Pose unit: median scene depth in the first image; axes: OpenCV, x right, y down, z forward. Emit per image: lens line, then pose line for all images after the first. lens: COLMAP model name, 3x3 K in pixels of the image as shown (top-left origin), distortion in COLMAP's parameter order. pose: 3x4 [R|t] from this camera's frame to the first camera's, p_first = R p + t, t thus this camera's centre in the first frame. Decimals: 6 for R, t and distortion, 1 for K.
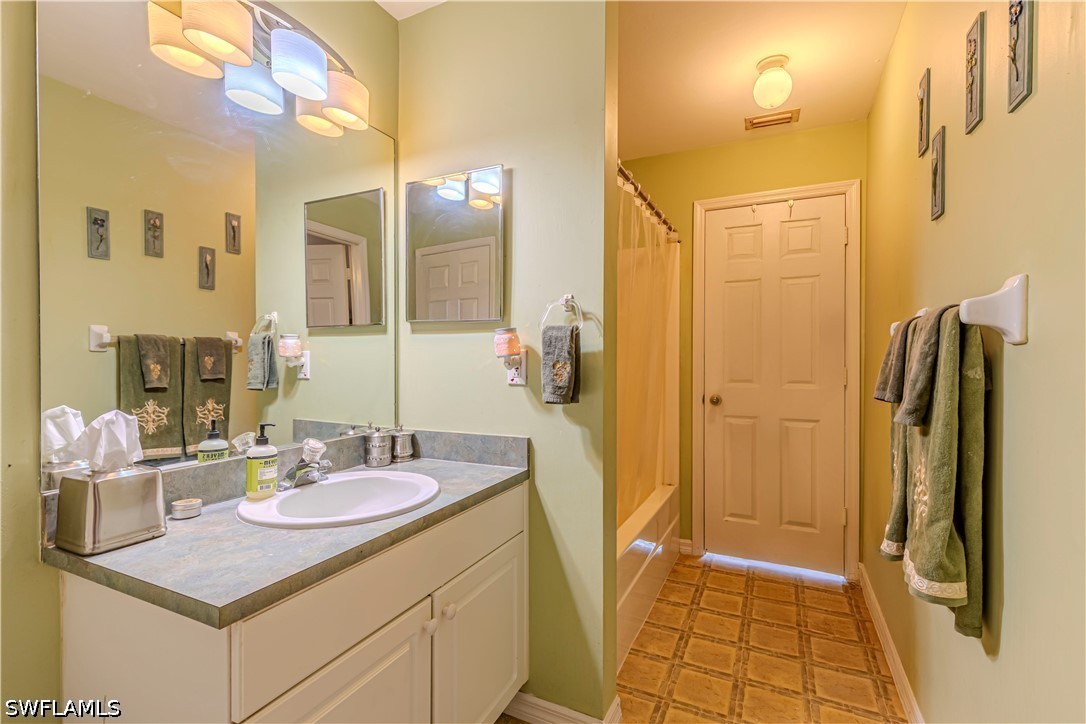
lens RADIAL K [[483.9, 0, 548.7], [0, 483.9, 362.6], [0, 0, 1]] dist [0.002977, 0.000804]
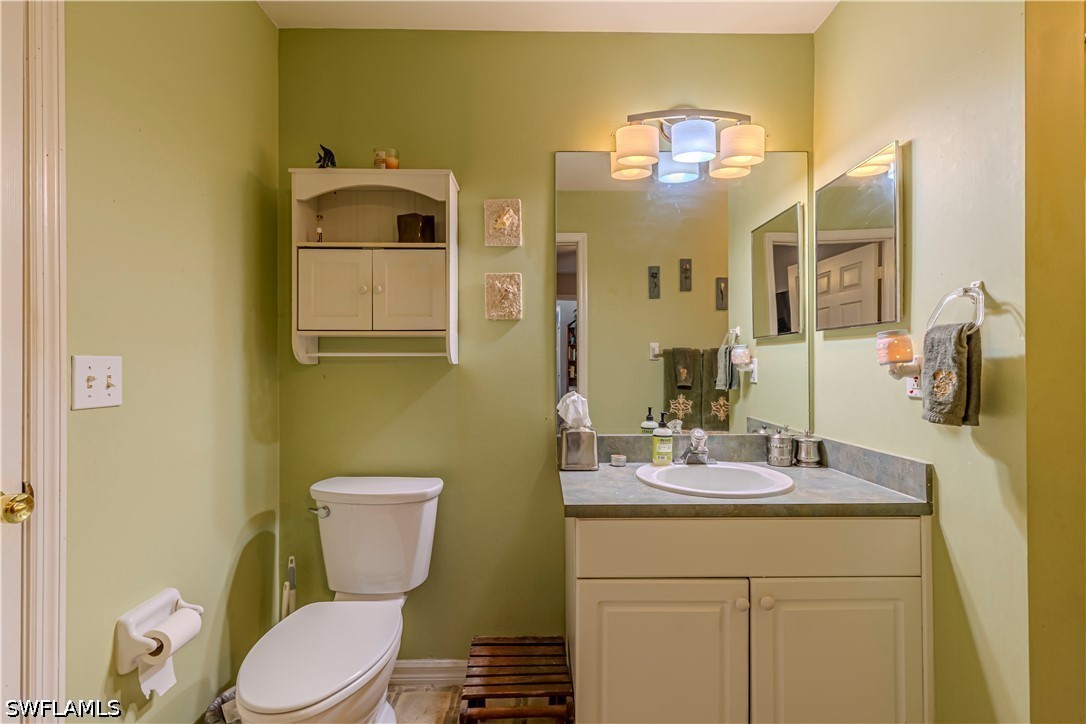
lens RADIAL K [[483.9, 0, 548.6], [0, 483.9, 363.2], [0, 0, 1]] dist [0.002977, 0.000804]
pose [[0.434913, -0.002944, -0.900468, 0.409317], [-0.004217, 0.999977, -0.005306, -0.006573], [0.900463, 0.006105, 0.434891, 0.069992]]
